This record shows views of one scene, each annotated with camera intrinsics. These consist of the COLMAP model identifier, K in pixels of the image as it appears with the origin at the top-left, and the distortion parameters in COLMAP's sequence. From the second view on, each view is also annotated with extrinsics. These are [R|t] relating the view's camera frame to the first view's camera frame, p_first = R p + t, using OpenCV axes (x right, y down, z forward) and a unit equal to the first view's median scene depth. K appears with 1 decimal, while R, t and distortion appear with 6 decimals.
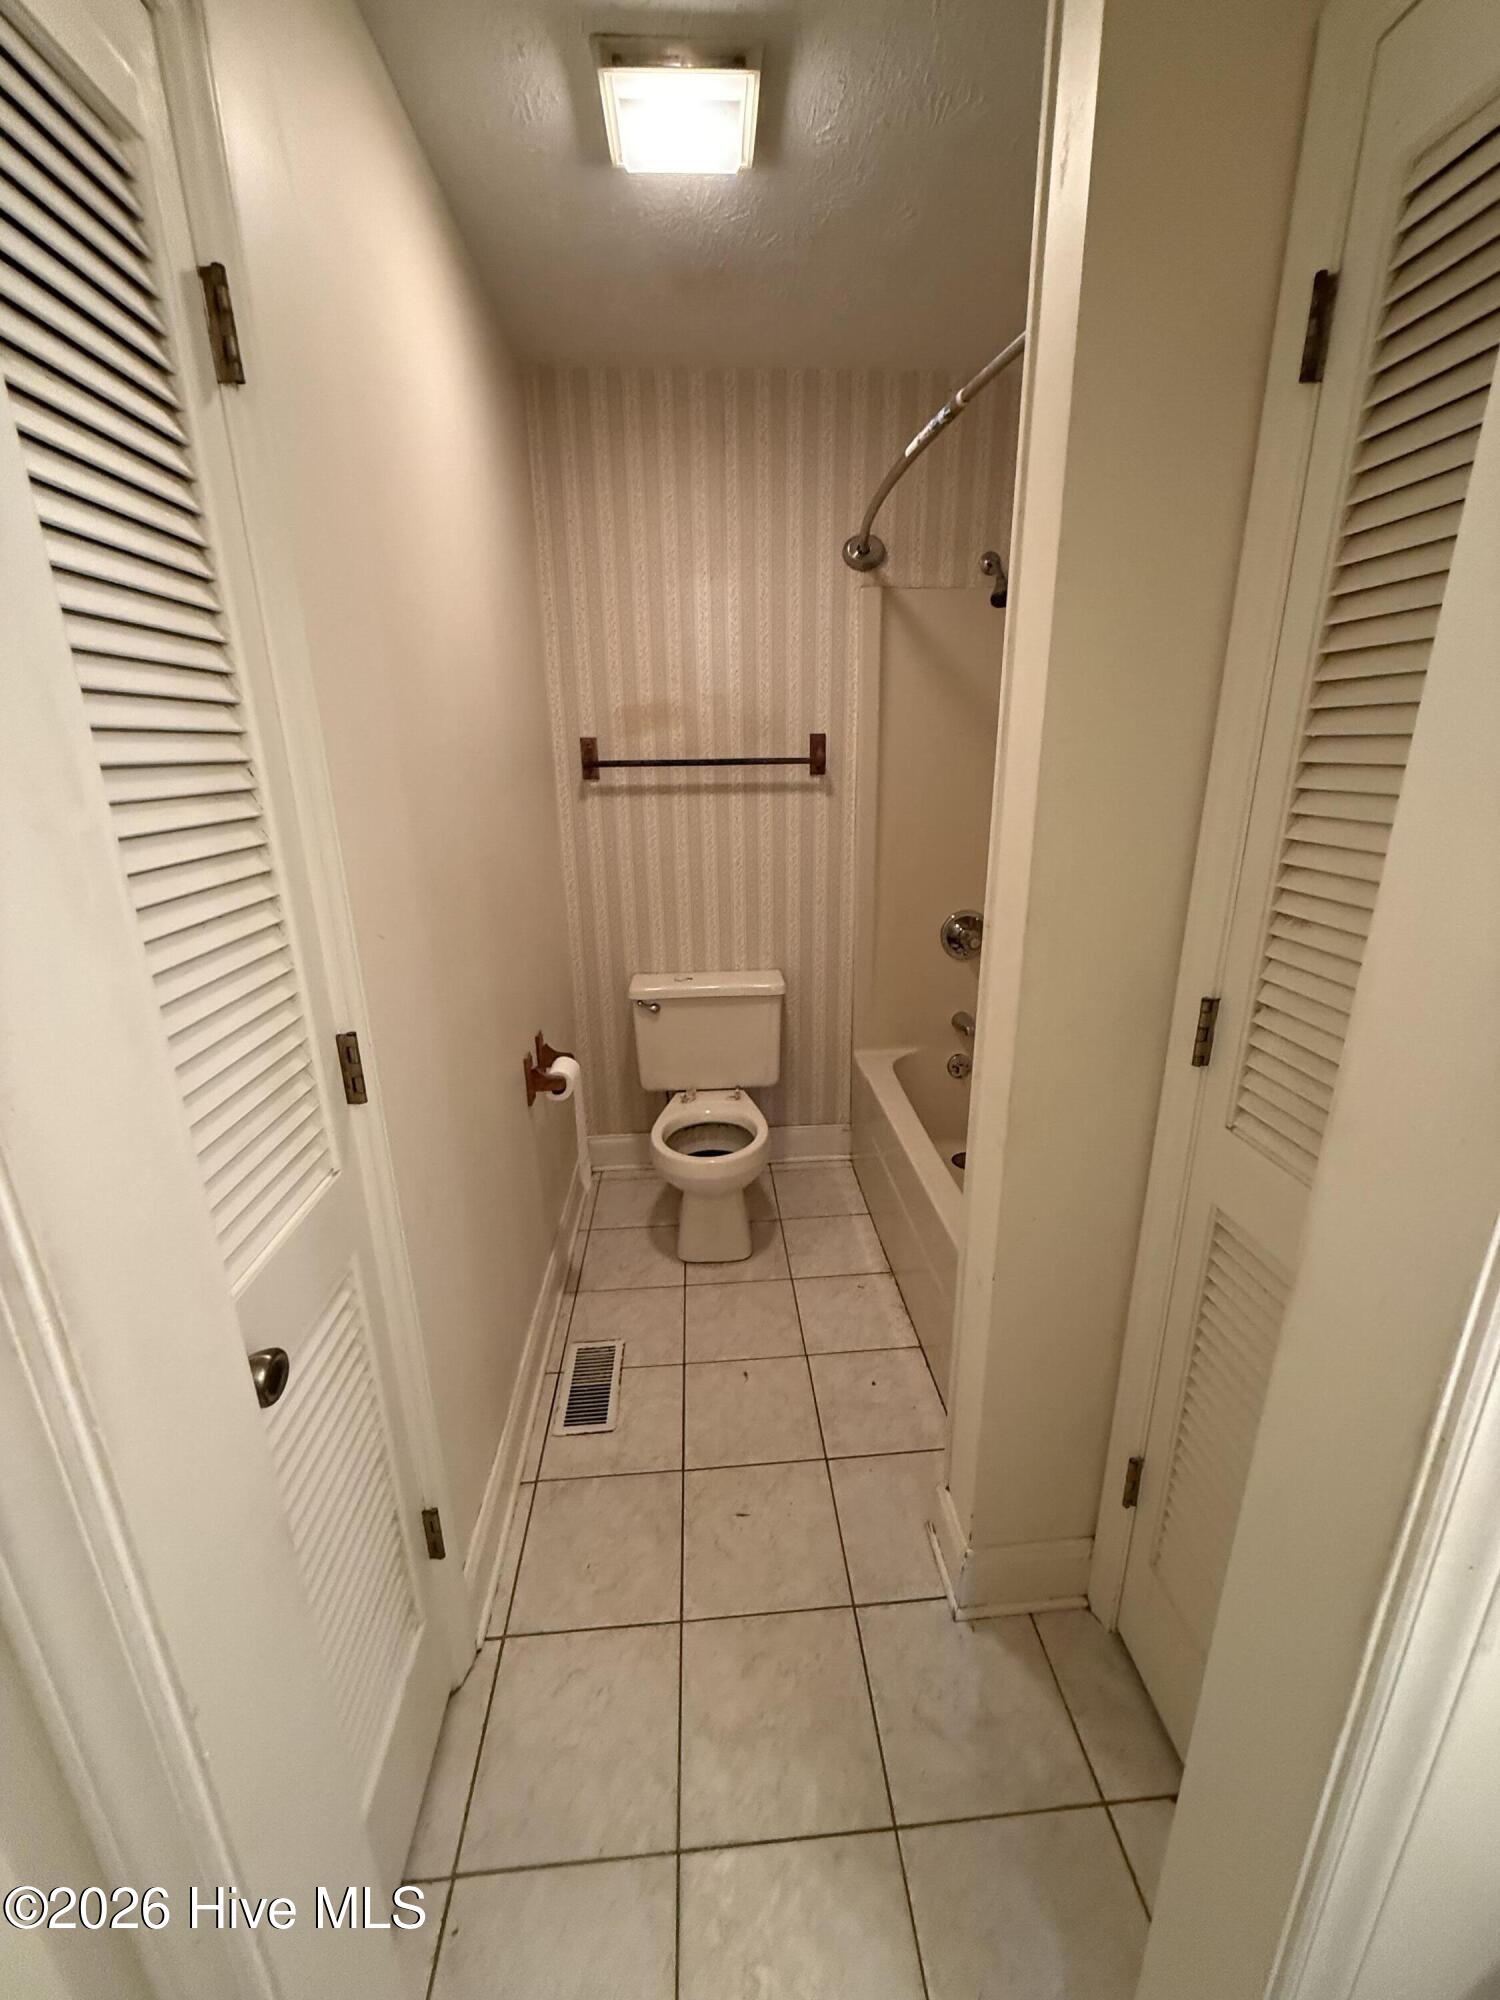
lens RADIAL K [[795.6, 0, 754.0], [0, 795.6, 997.4], [0, 0, 1]] dist [-0.004348, 0.000287]
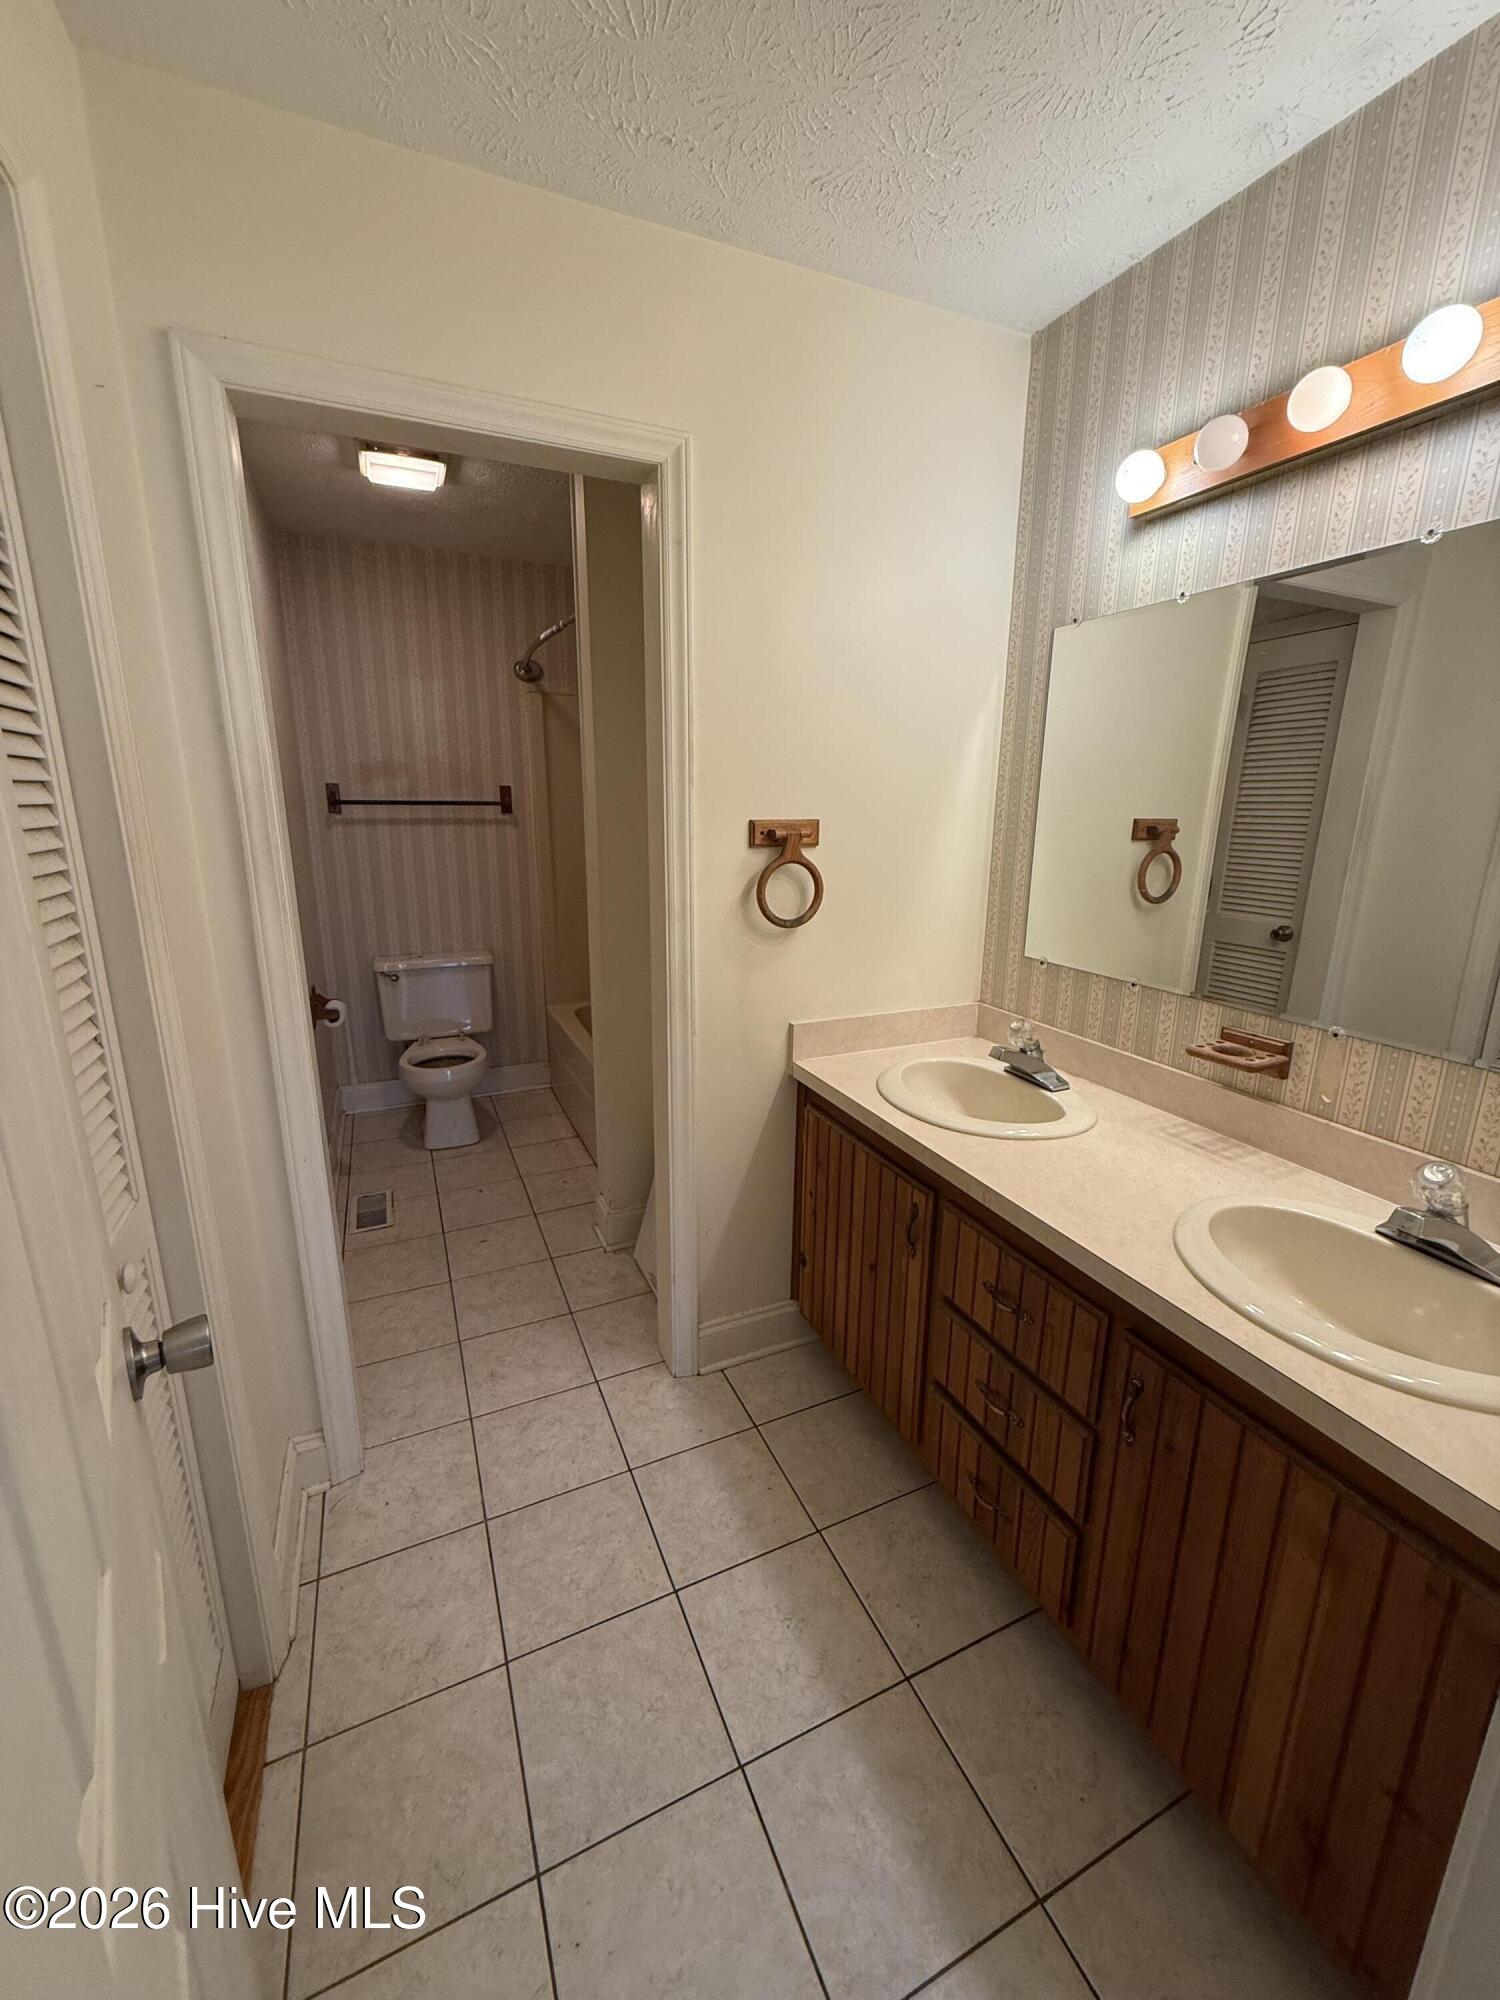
lens RADIAL K [[795.6, 0, 752.4], [0, 795.6, 997.3], [0, 0, 1]] dist [-0.004348, 0.000287]
pose [[0.938148, -0.059185, 0.341138, -0.015636], [0.081312, 0.995387, -0.050920, 0.173934], [-0.336551, 0.075509, 0.938633, -0.516253]]
